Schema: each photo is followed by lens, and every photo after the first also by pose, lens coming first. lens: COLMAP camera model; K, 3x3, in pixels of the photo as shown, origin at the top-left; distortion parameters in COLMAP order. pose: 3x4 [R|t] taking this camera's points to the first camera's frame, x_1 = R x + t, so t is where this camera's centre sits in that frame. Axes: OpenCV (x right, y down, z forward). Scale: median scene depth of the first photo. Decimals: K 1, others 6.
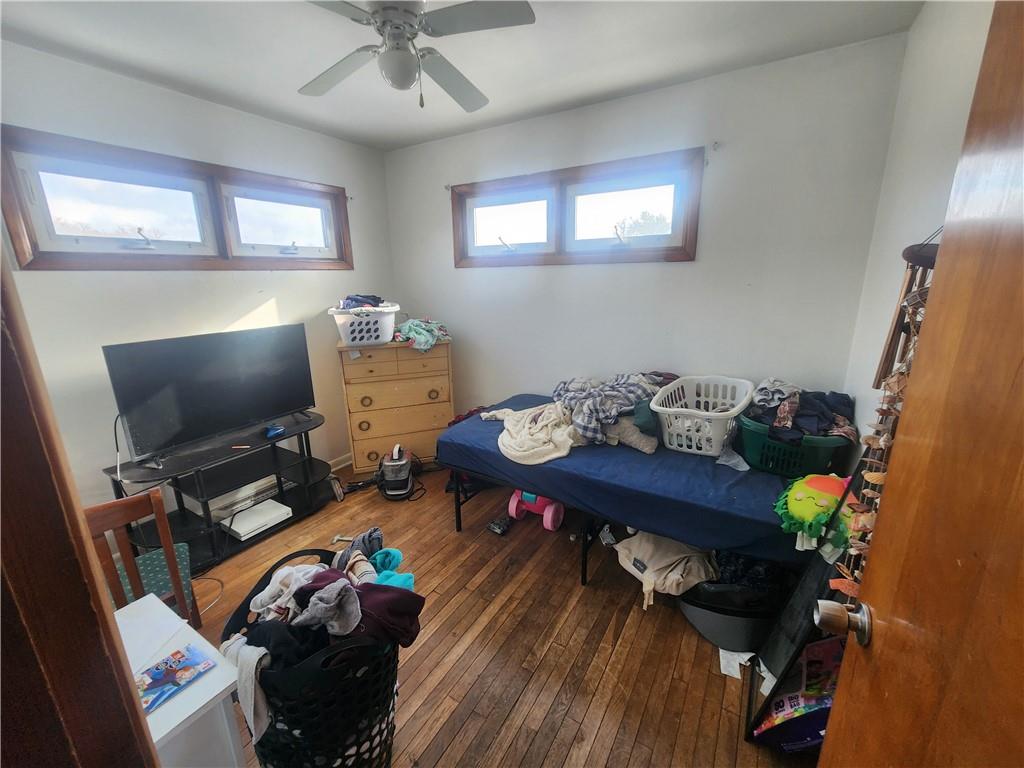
lens RADIAL K [[420.4, 0, 512.0], [0, 420.4, 384.0], [0, 0, 1]] dist [-0.000631, -0.000191]
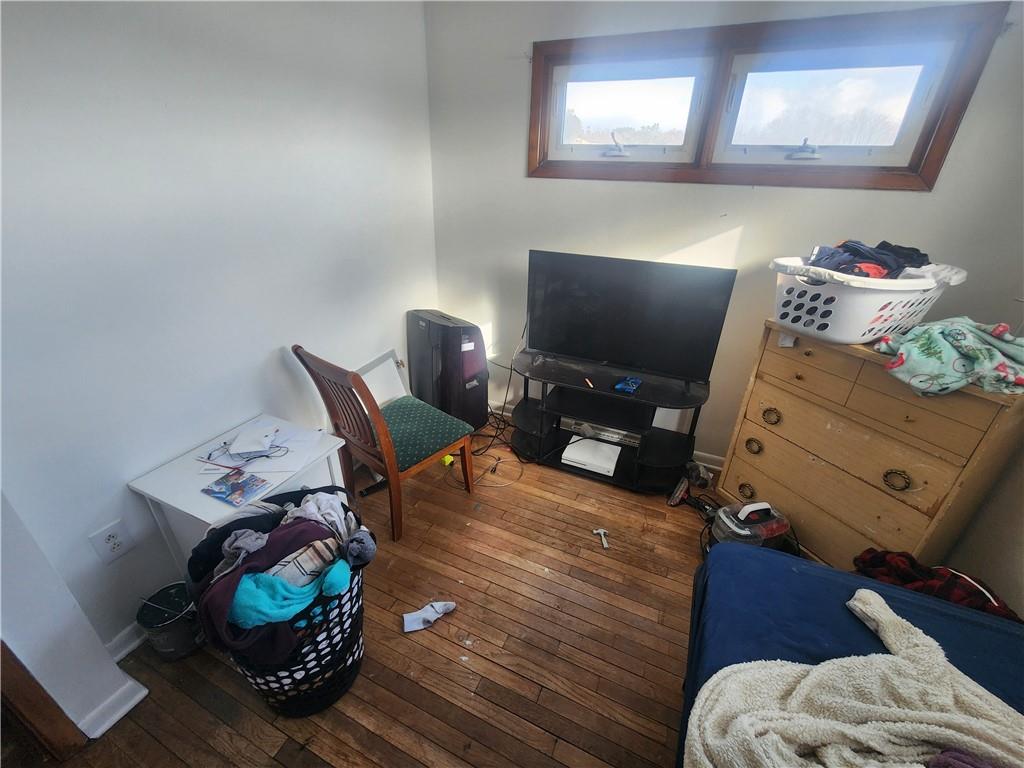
lens RADIAL K [[420.4, 0, 512.0], [0, 420.4, 384.0], [0, 0, 1]] dist [-0.000631, -0.000191]
pose [[0.129313, 0.465290, -0.875662, 0.135806], [-0.280881, 0.864096, 0.417665, -0.162971], [0.950991, 0.191948, 0.242430, 0.508448]]
